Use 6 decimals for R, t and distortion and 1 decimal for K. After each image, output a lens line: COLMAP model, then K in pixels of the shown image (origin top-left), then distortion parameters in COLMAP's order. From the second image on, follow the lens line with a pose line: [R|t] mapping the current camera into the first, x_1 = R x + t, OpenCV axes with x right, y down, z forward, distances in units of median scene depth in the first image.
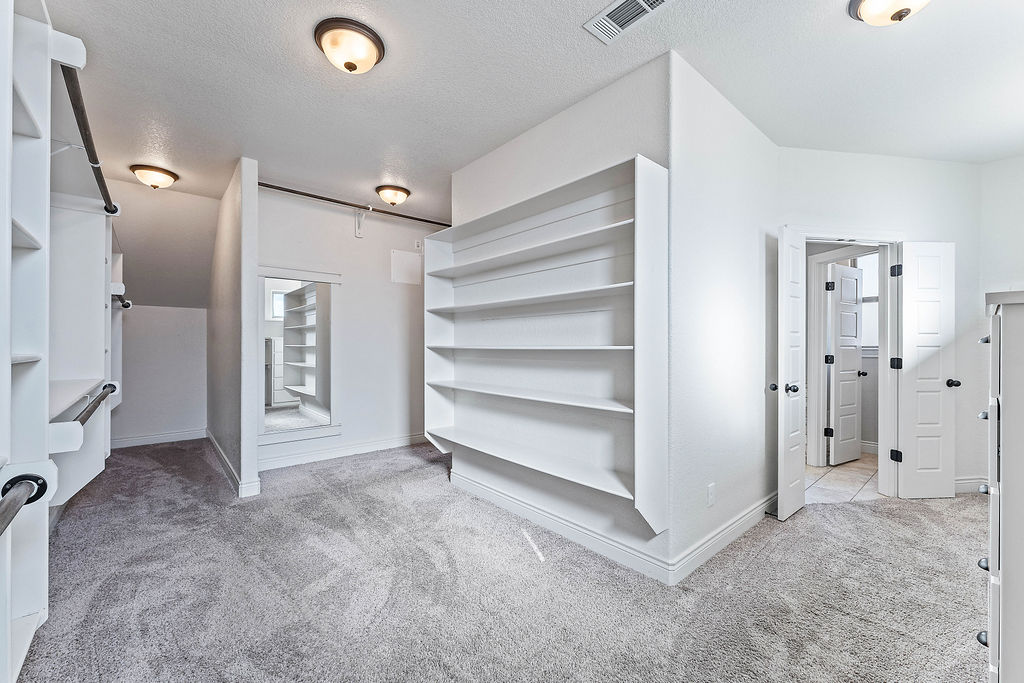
lens RADIAL K [[424.1, 0, 517.1], [0, 424.1, 344.6], [0, 0, 1]] dist [-0.004225, 0.000316]
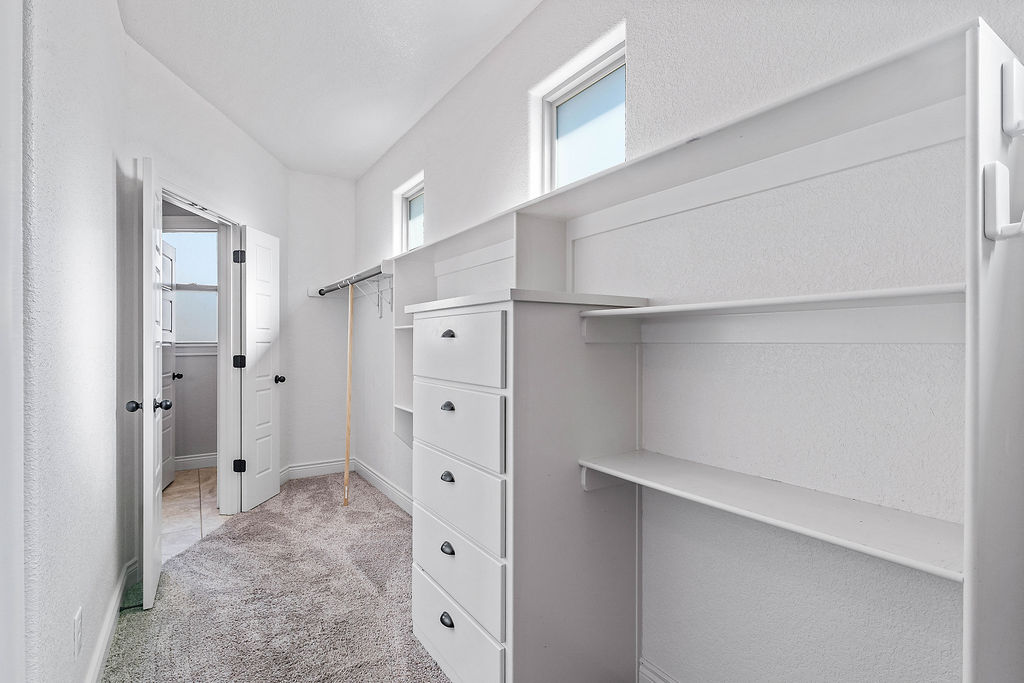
lens RADIAL K [[490.1, 0, 507.8], [0, 490.1, 343.8], [0, 0, 1]] dist [-0.002292, -0.000949]
pose [[0.154197, -0.002966, 0.988036, -0.030206], [-0.002114, 0.999992, 0.003332, 0.003006], [-0.988038, -0.002603, 0.154189, 0.297898]]
